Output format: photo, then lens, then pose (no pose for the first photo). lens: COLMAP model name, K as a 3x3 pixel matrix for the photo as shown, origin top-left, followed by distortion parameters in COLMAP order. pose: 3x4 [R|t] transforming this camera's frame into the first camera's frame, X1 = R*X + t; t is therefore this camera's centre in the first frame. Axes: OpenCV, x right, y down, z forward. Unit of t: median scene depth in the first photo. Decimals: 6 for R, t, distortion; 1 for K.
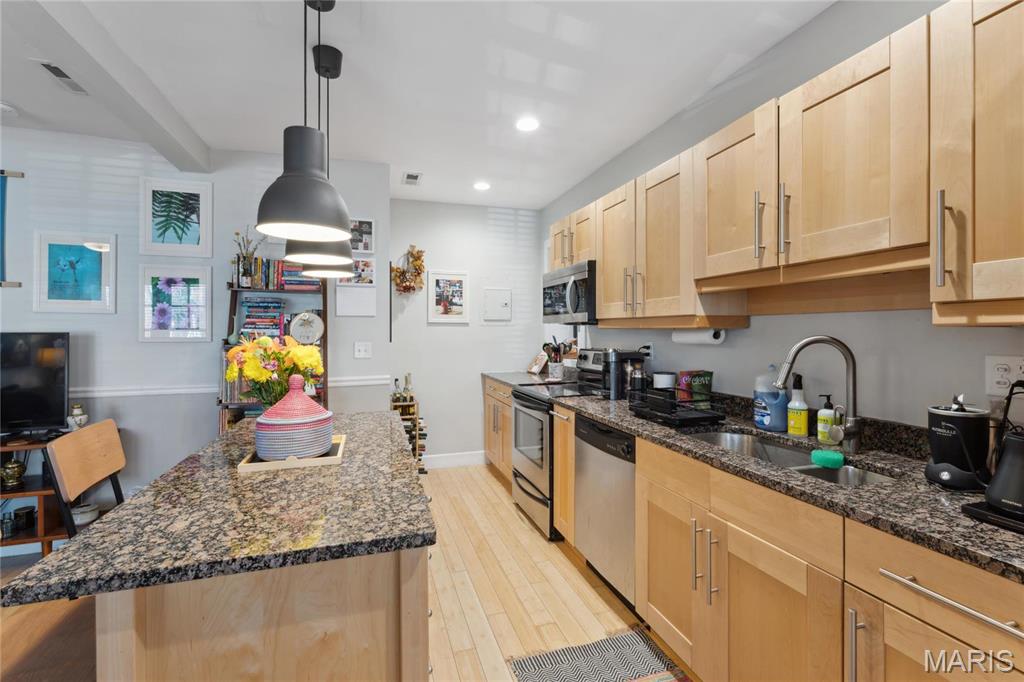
lens RADIAL K [[450.2, 0, 516.1], [0, 450.2, 335.2], [0, 0, 1]] dist [-0.006201, -0.000248]
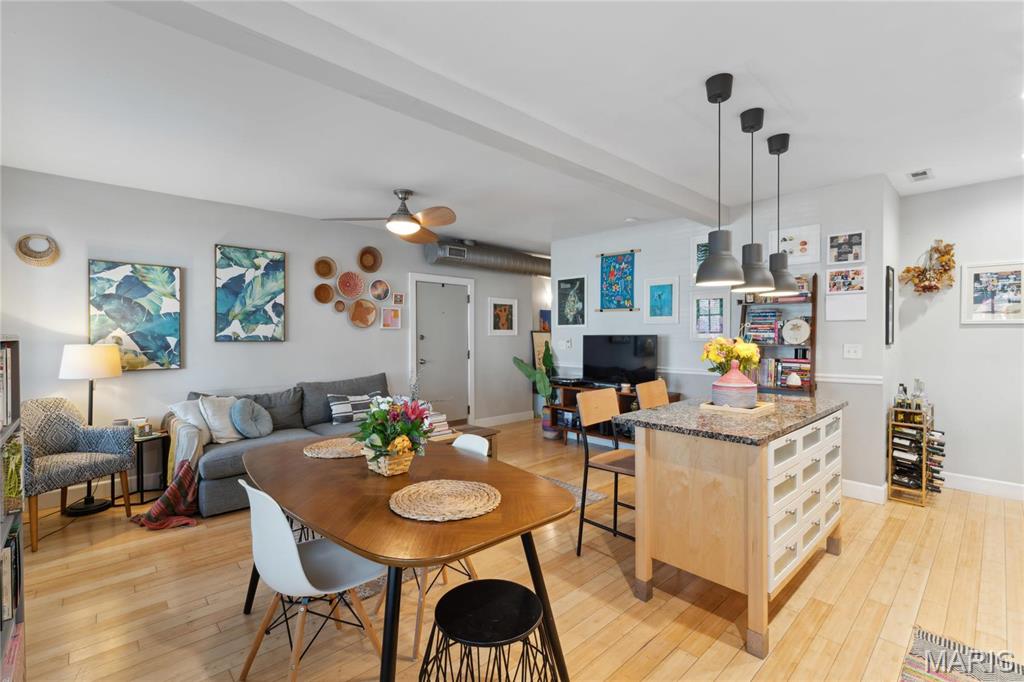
lens RADIAL K [[450.2, 0, 516.1], [0, 450.2, 335.2], [0, 0, 1]] dist [-0.006201, -0.000248]
pose [[0.415376, 0.002043, -0.909648, 0.316788], [-0.006818, 0.999976, -0.000867, 0.000494], [0.909624, 0.006562, 0.415380, -0.205472]]
